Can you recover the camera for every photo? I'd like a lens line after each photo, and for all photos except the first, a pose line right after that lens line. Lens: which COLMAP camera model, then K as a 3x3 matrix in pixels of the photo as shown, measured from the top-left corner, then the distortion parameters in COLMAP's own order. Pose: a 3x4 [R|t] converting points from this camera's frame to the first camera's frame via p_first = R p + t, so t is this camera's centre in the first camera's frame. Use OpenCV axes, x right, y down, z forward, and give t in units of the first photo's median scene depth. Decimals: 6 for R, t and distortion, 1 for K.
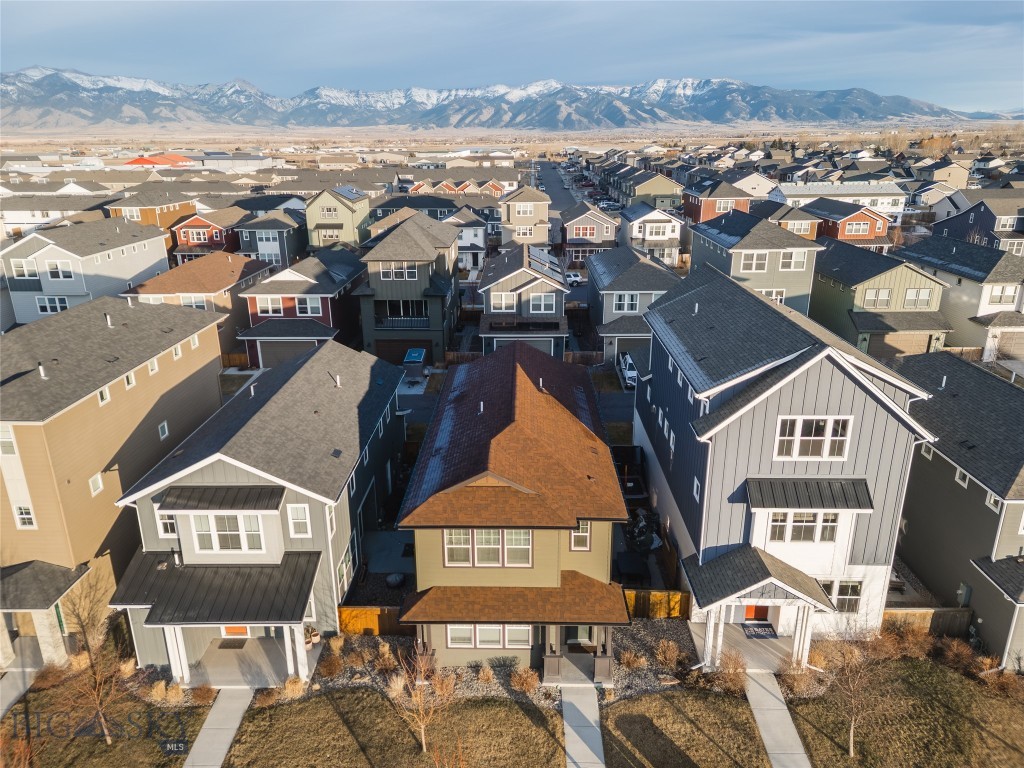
lens RADIAL K [[710.3, 0, 512.0], [0, 710.3, 384.0], [0, 0, 1]] dist [0.057794, -0.046842]
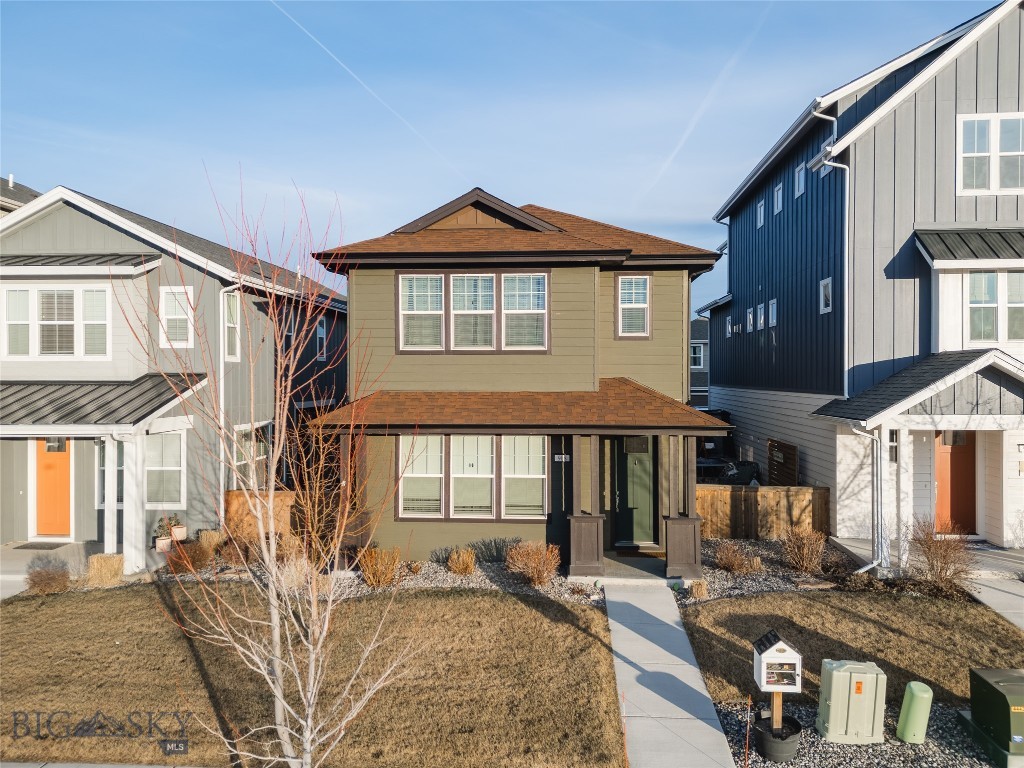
lens RADIAL K [[734.7, 0, 518.2], [0, 734.7, 385.1], [0, 0, 1]] dist [0.066053, -0.063590]
pose [[0.998382, 0.009174, -0.056118, 0.035792], [-0.026979, 0.945172, -0.325457, 0.464611], [0.050055, 0.326445, 0.943890, 0.443156]]
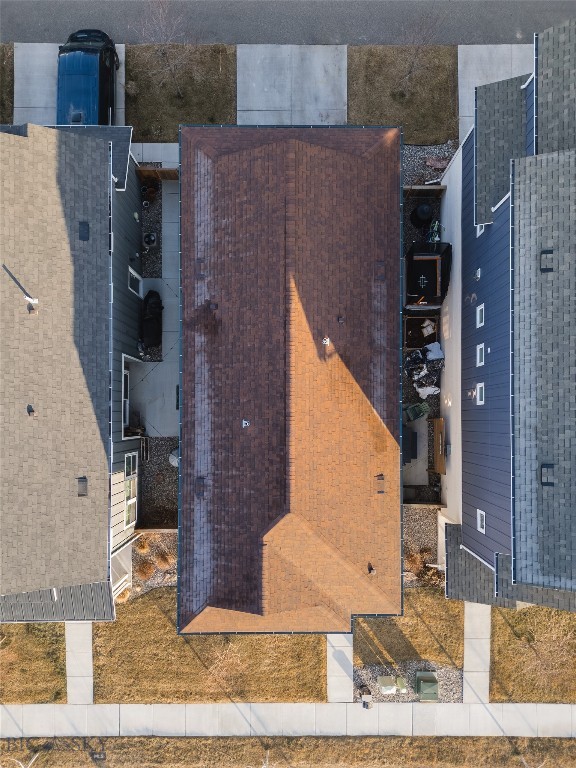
lens RADIAL K [[551.0, 0, 298.9], [0, 551.0, 383.8], [0, 0, 1]] dist [0.066053, -0.063590]
pose [[0.999687, -0.017130, 0.018235, 0.005366], [-0.011581, 0.329226, 0.944180, -0.665656], [-0.022177, -0.944096, 0.328925, 1.025700]]
